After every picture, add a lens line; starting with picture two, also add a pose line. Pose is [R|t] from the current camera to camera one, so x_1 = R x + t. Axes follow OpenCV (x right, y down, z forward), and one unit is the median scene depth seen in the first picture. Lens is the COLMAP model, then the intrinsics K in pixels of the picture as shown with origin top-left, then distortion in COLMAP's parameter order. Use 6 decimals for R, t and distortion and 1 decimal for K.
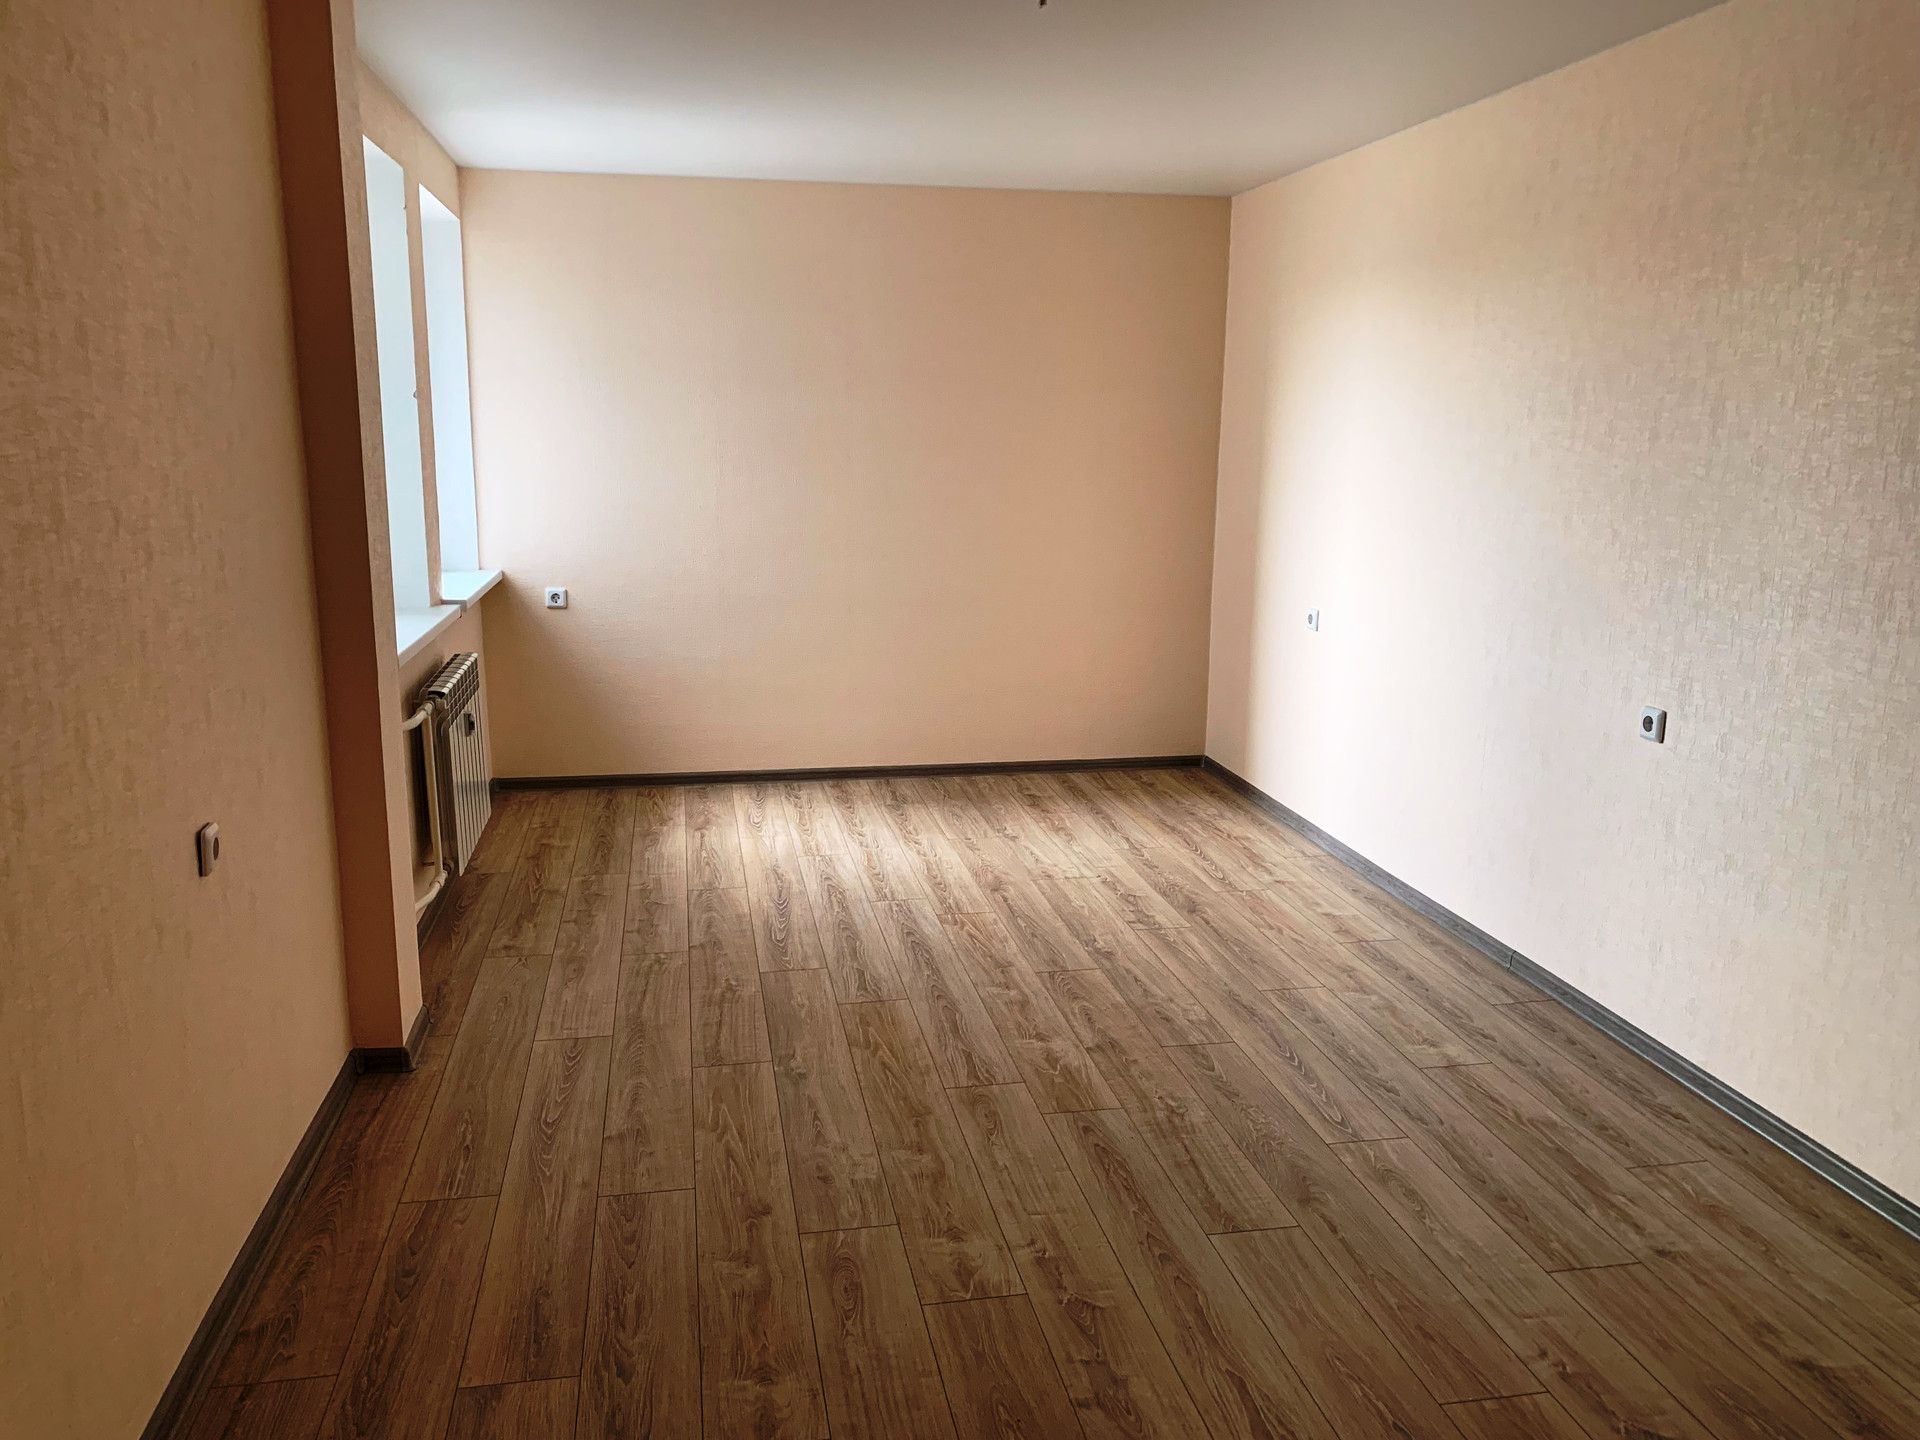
lens RADIAL K [[1498.1, 0, 978.4], [0, 1498.1, 718.8], [0, 0, 1]] dist [0.060089, -0.042756]
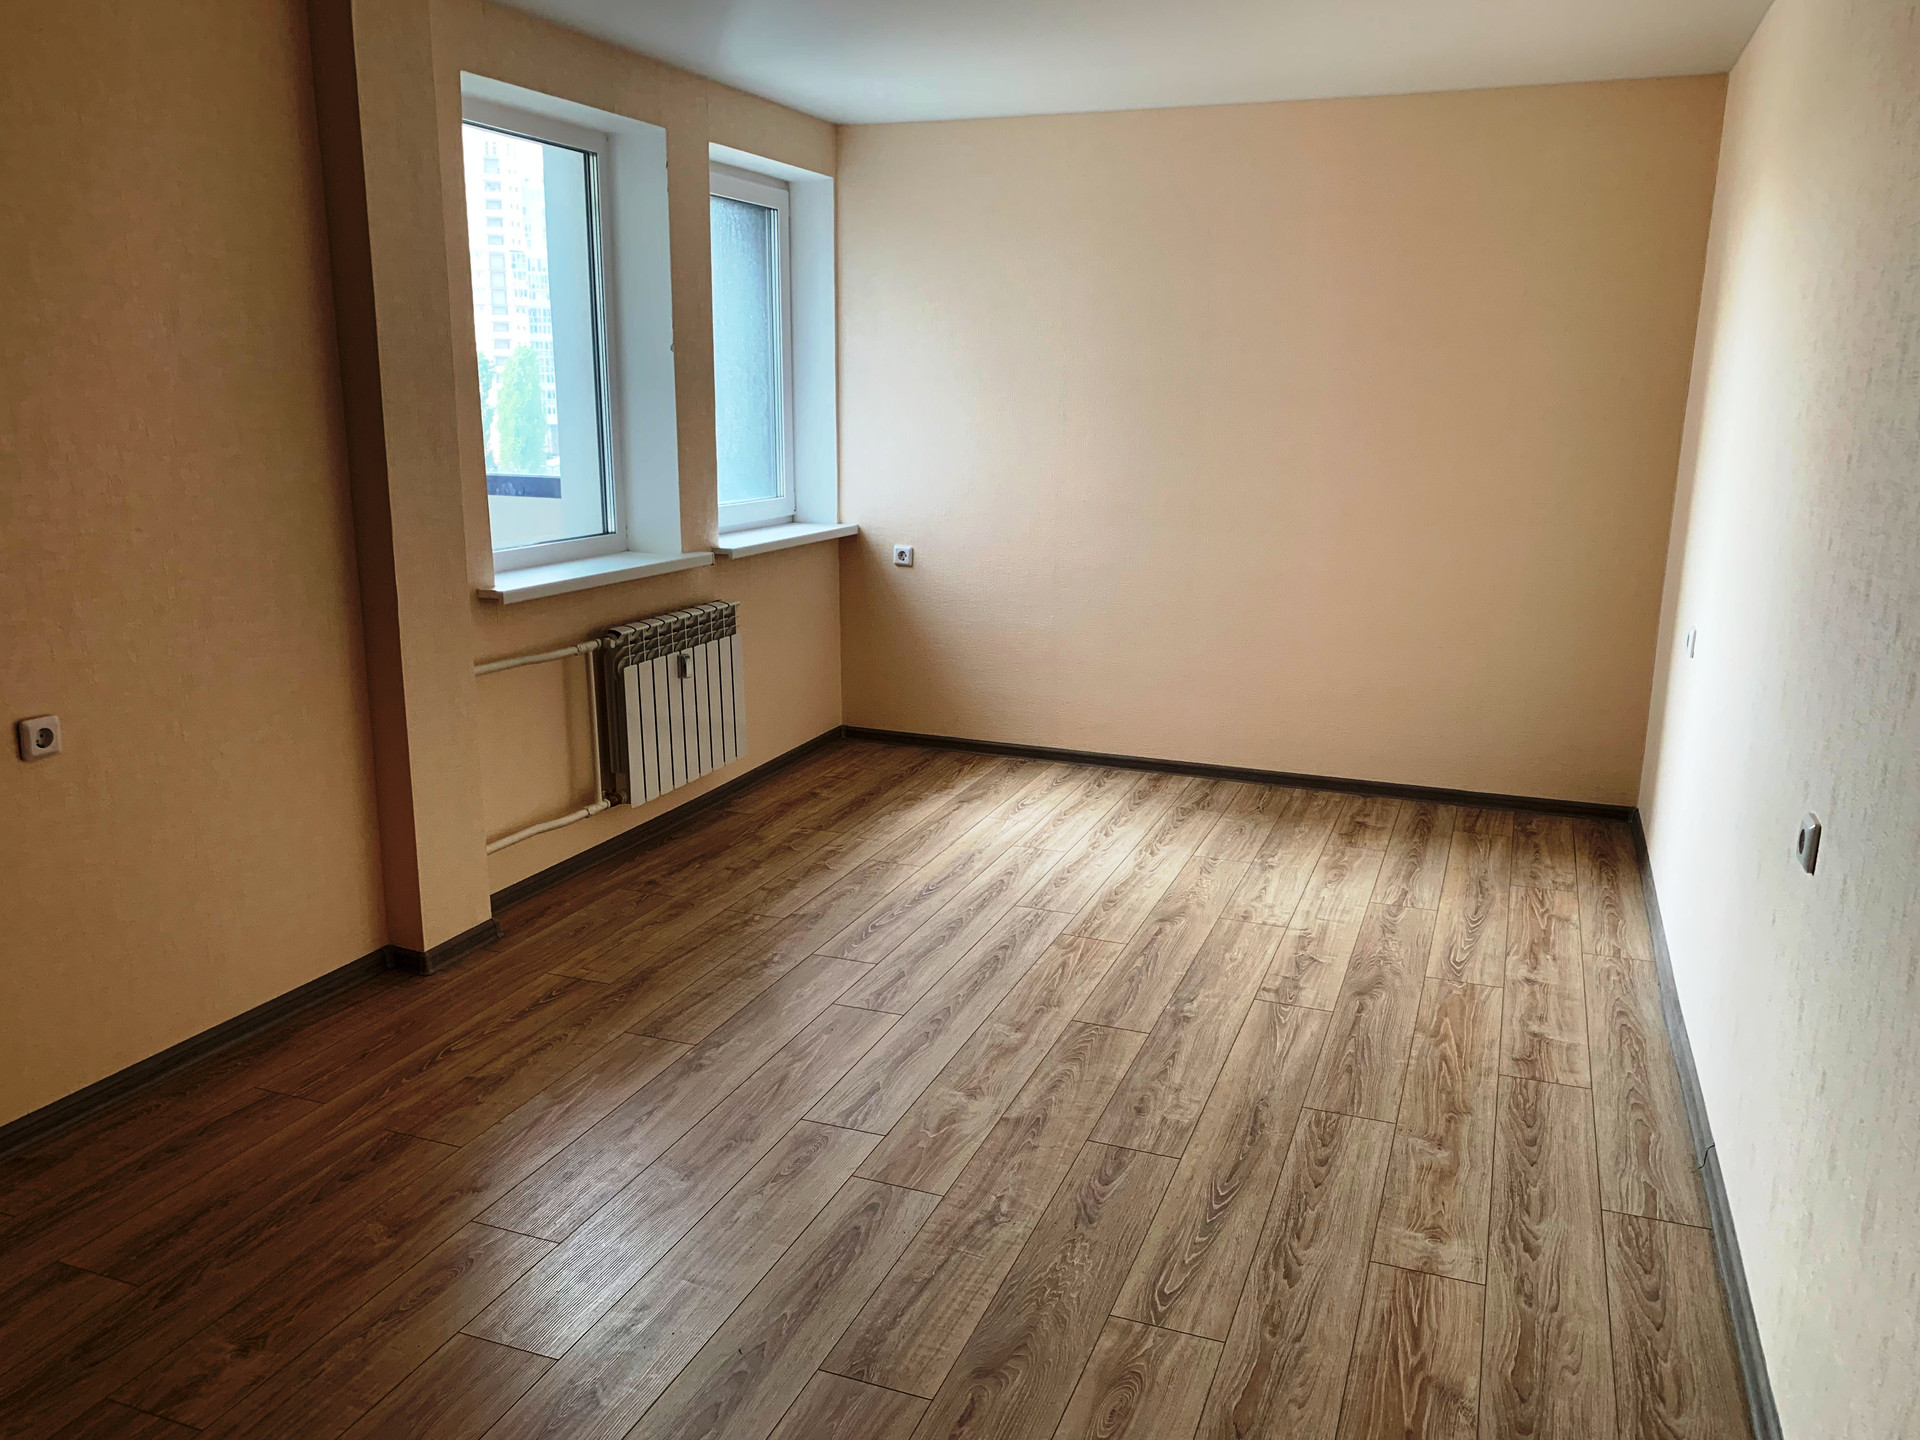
lens RADIAL K [[1498.1, 0, 943.8], [0, 1498.1, 724.6], [0, 0, 1]] dist [0.060089, -0.042756]
pose [[0.840872, 0.120178, -0.527723, 0.442950], [-0.107060, 0.992704, 0.055479, -0.040812], [0.530540, 0.009847, 0.847603, 0.254080]]
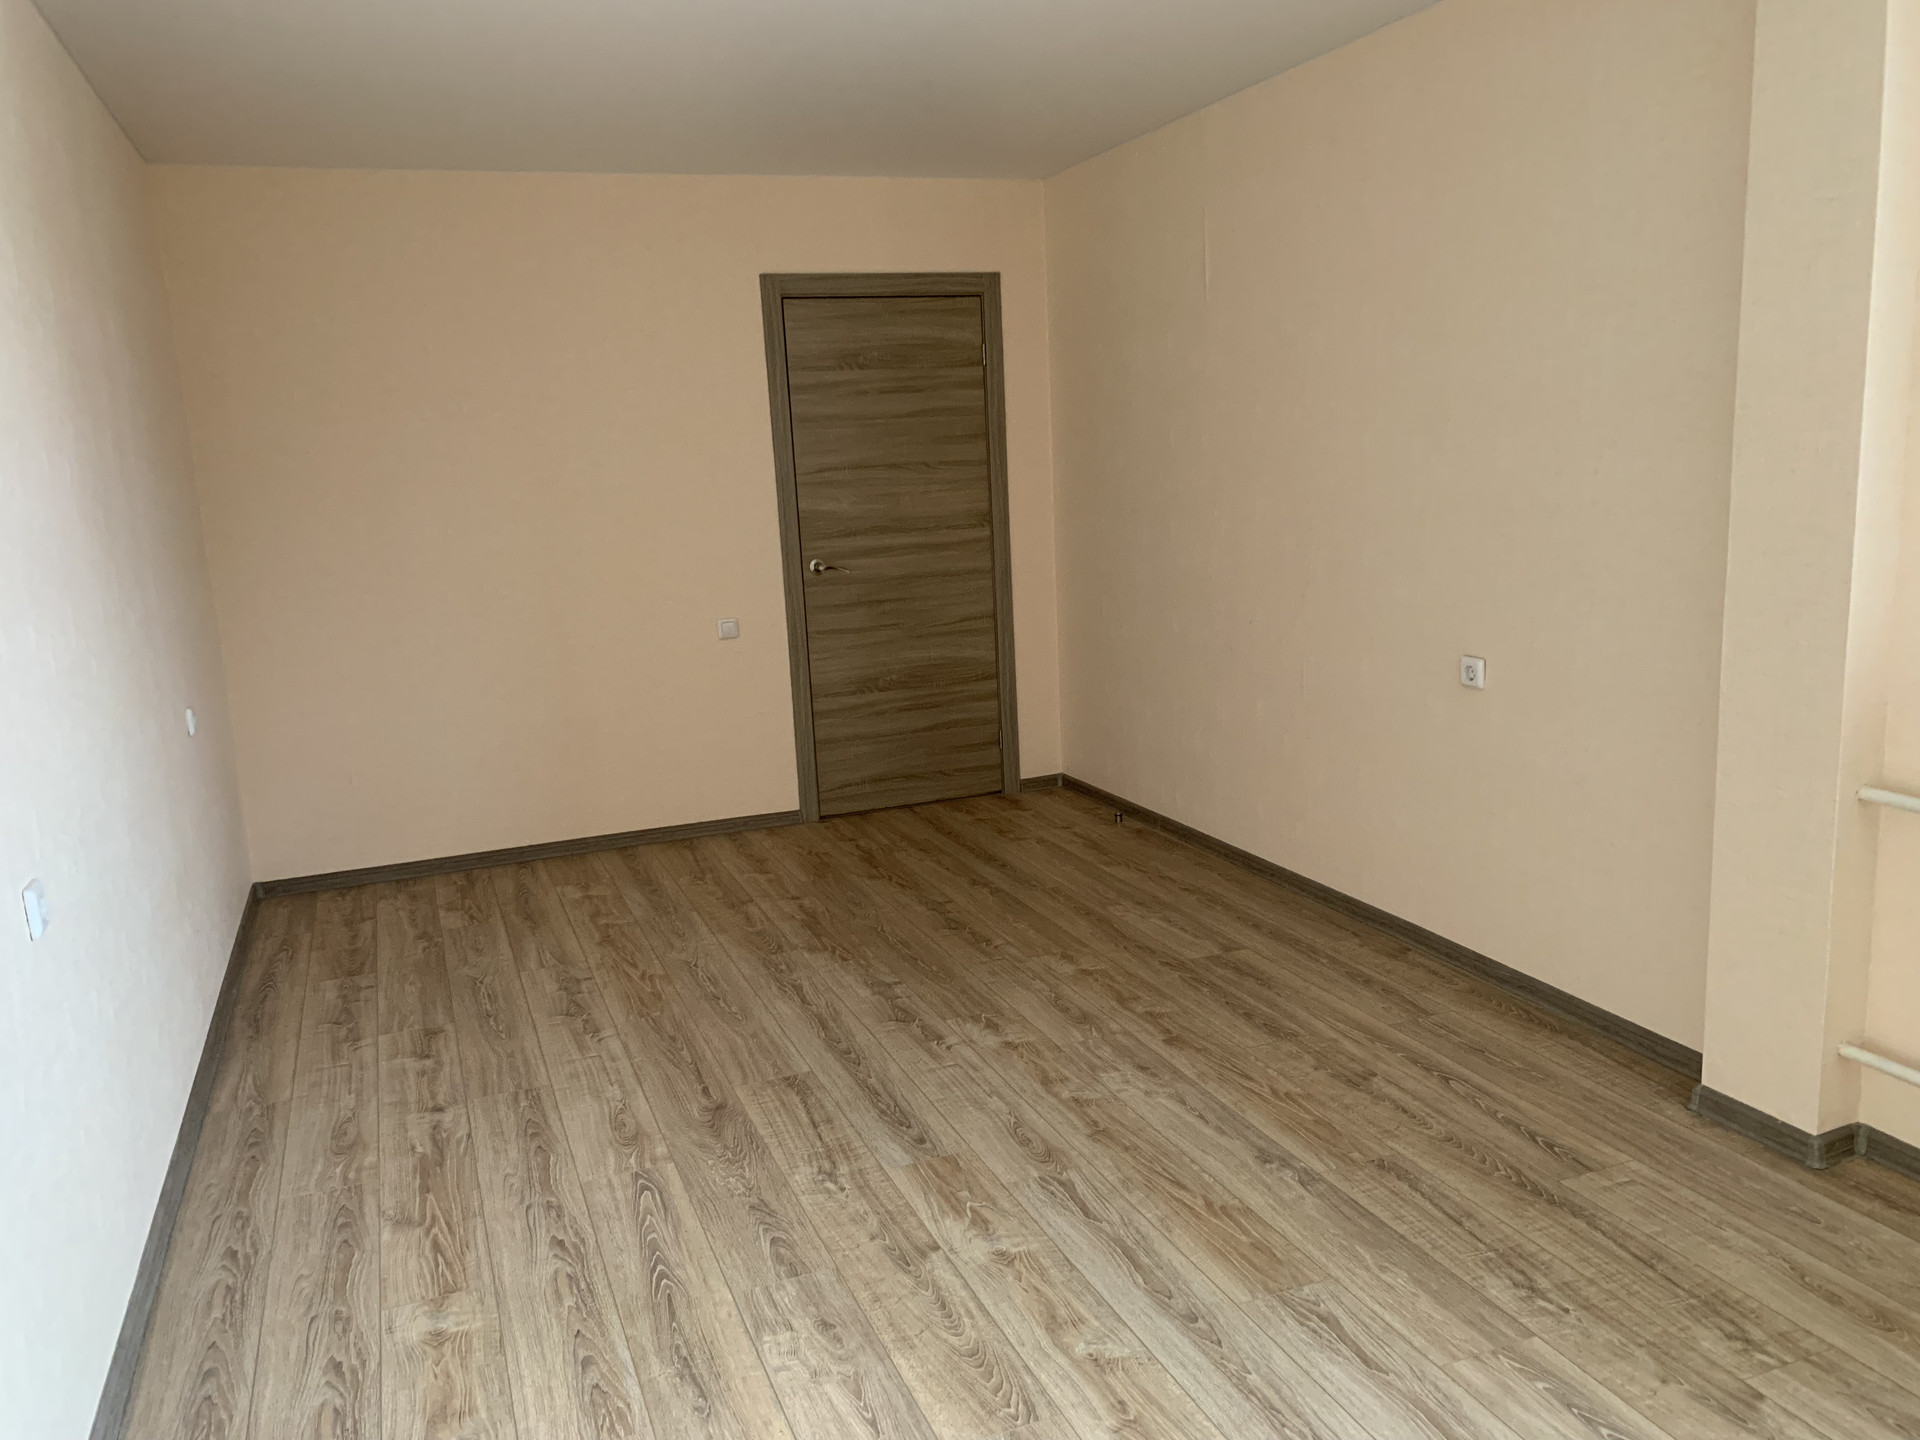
lens RADIAL K [[1498.1, 0, 941.3], [0, 1498.1, 729.7], [0, 0, 1]] dist [0.060089, -0.042756]
pose [[-0.986549, 0.067910, -0.148690, 0.156403], [0.007507, 0.927482, 0.373793, -0.279354], [0.163292, 0.367649, -0.915516, 1.515607]]
